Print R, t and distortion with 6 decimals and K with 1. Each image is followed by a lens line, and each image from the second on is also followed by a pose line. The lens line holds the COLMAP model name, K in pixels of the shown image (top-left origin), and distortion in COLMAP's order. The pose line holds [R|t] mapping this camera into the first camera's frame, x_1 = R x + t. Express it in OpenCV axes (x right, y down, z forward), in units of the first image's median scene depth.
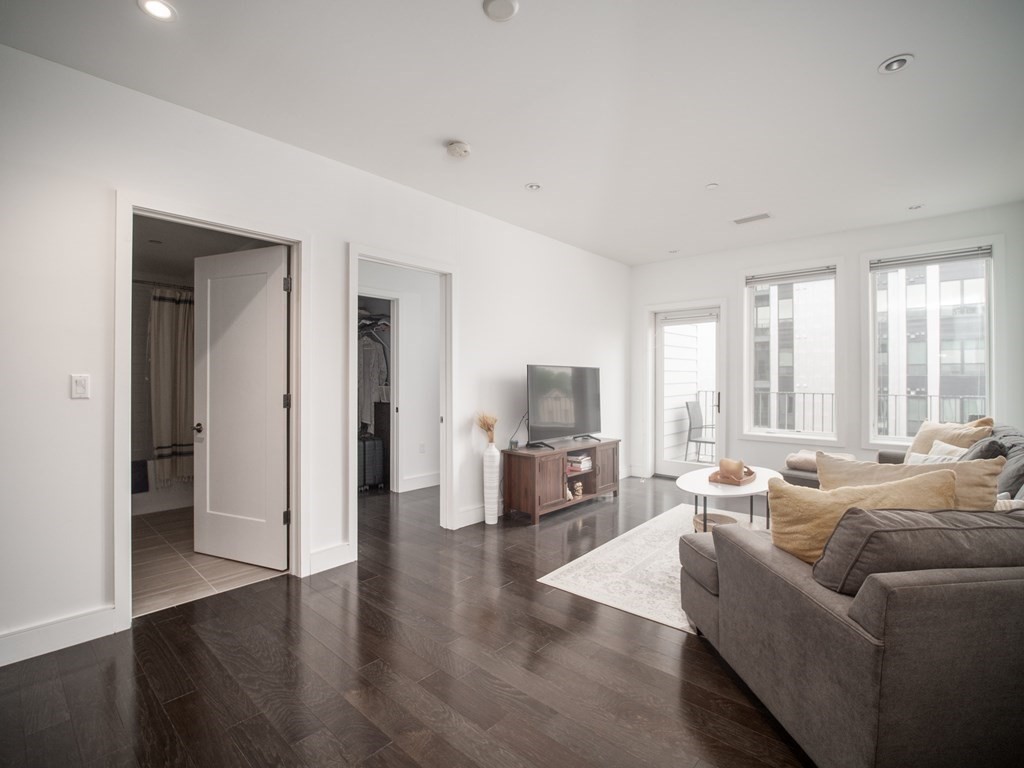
lens RADIAL K [[480.5, 0, 508.7], [0, 480.5, 377.3], [0, 0, 1]] dist [-0.014987, -0.000212]
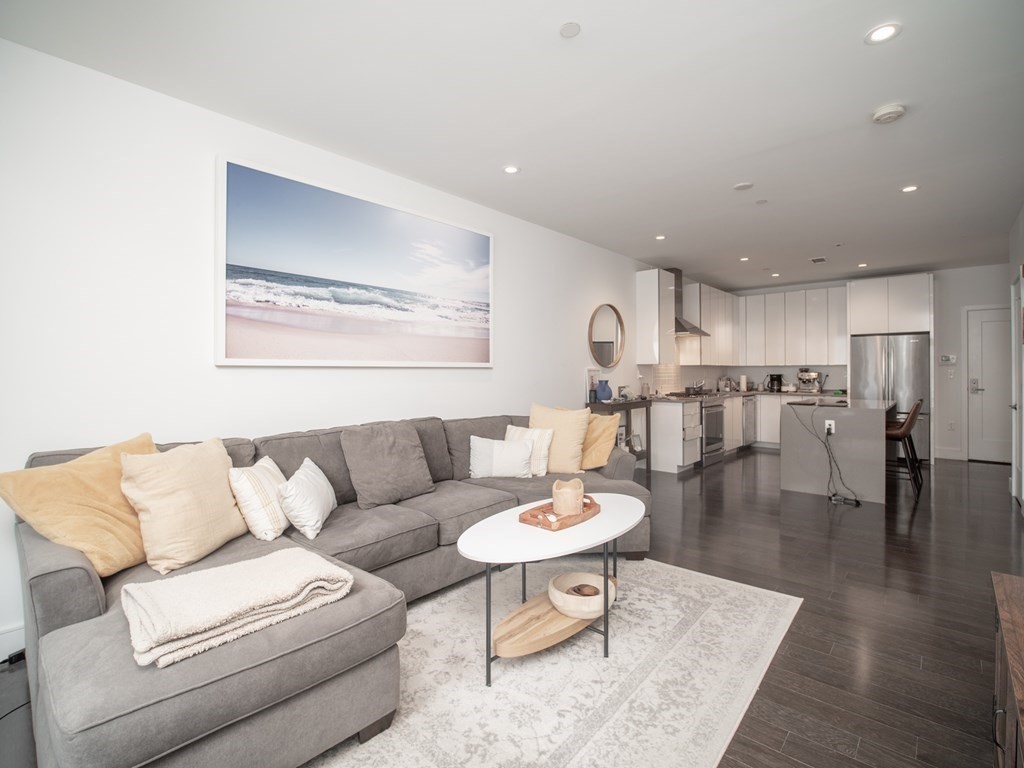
lens RADIAL K [[491.7, 0, 512.7], [0, 491.7, 371.6], [0, 0, 1]] dist [-0.017065, 0.000291]
pose [[-0.999999, 0.001053, 0.000247, 0.408311], [0.001051, 0.999980, -0.006247, 0.003582], [-0.000254, -0.006247, -0.999980, 1.299518]]
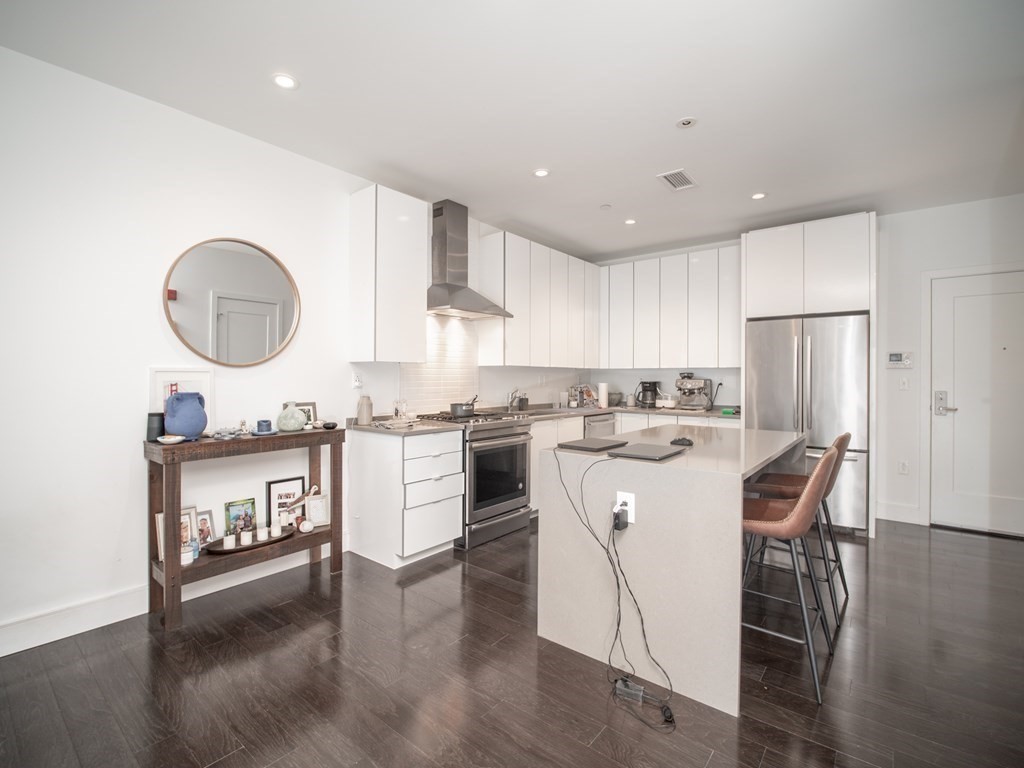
lens RADIAL K [[480.5, 0, 508.7], [0, 480.5, 377.3], [0, 0, 1]] dist [-0.014987, -0.000212]
pose [[-0.999094, -0.005670, -0.042170, -0.187676], [-0.005469, 0.999973, -0.004886, 0.000465], [0.042196, -0.004651, -0.999099, 0.637231]]
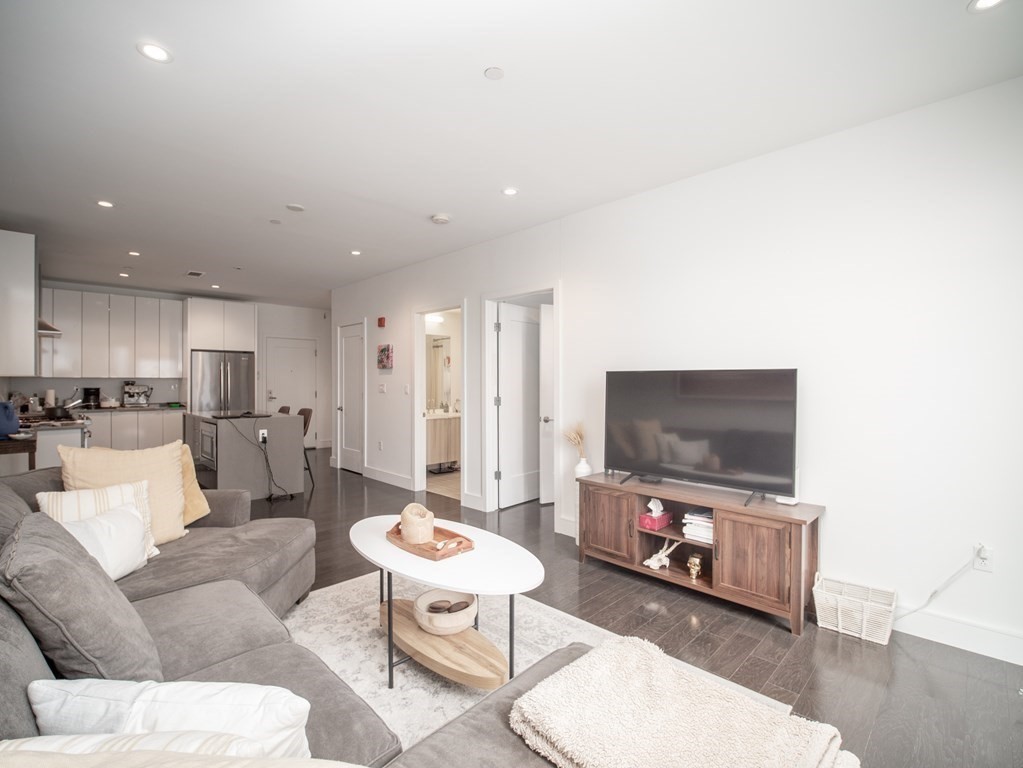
lens RADIAL K [[478.2, 0, 503.7], [0, 478.2, 382.0], [0, 0, 1]] dist [-0.013961, -0.000208]
pose [[-0.070207, -0.000975, -0.997532, 0.843820], [0.004708, 0.999988, -0.001309, -0.007205], [0.997521, -0.004788, -0.070202, 0.870341]]
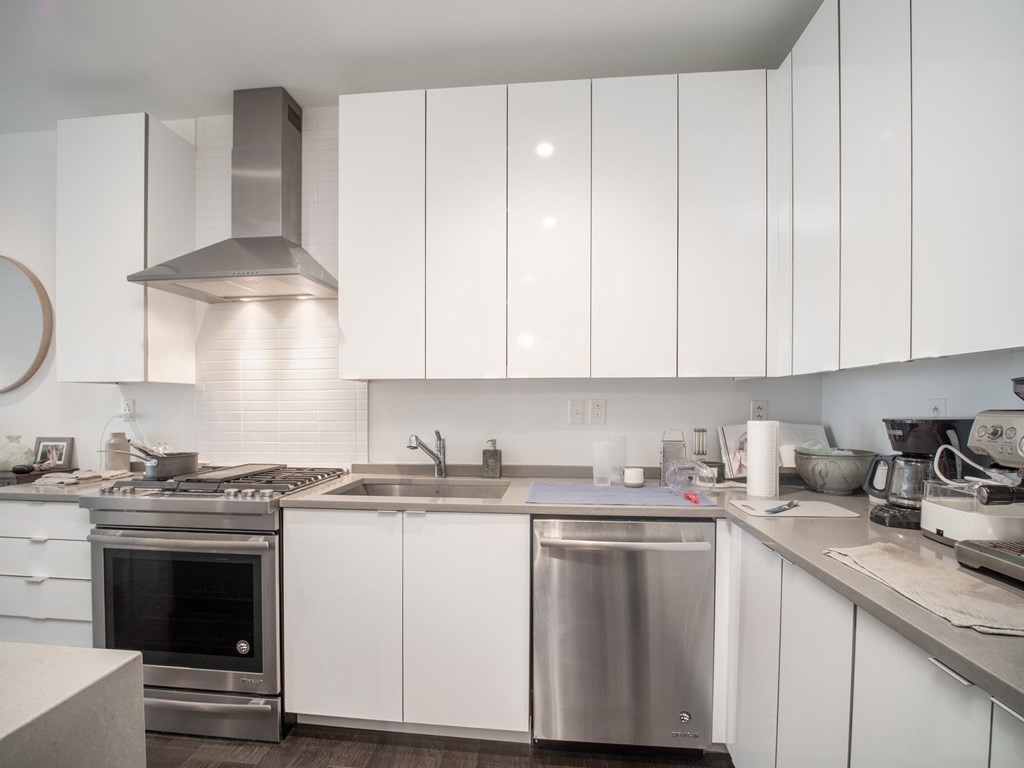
lens RADIAL K [[494.9, 0, 496.4], [0, 494.9, 406.1], [0, 0, 1]] dist [-0.012701, 0.000327]
pose [[-0.579170, -0.006943, 0.815177, -0.699710], [-0.001647, 0.999972, 0.007346, -0.006559], [-0.815205, 0.002912, -0.579165, -0.181602]]
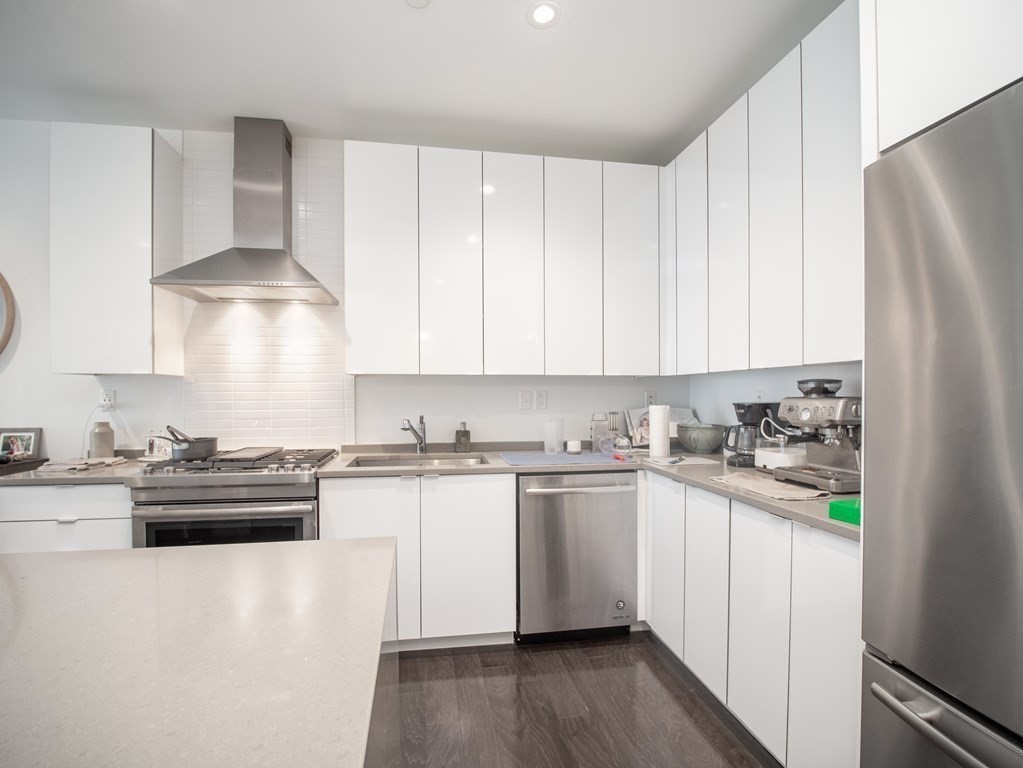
lens RADIAL K [[511.6, 0, 483.7], [0, 511.6, 388.0], [0, 0, 1]] dist [-0.001351, -0.000448]
pose [[-0.769049, 0.004814, 0.639172, -0.730761], [-0.001495, 0.999955, -0.009329, -0.006882], [-0.639188, -0.008130, -0.769007, 0.026253]]
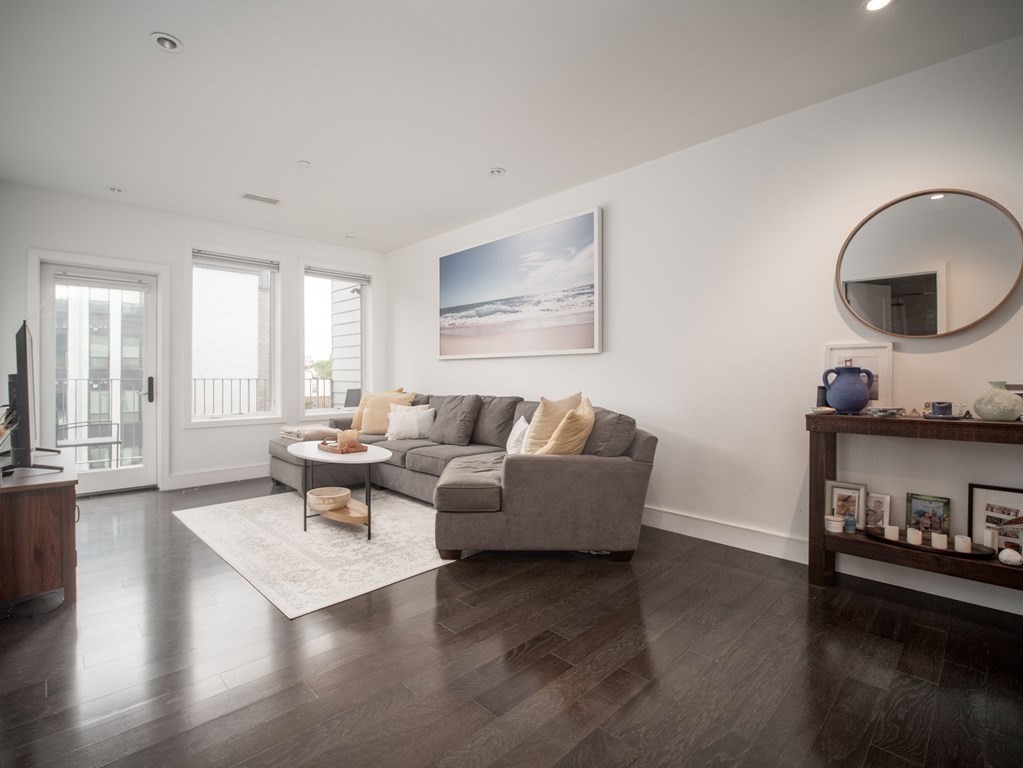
lens RADIAL K [[478.2, 0, 503.7], [0, 478.2, 382.0], [0, 0, 1]] dist [-0.013961, -0.000208]
pose [[0.077243, -0.013935, 0.996915, -0.438496], [-0.006149, 0.999877, 0.014453, 0.030515], [-0.996993, -0.007246, 0.077147, 0.418860]]
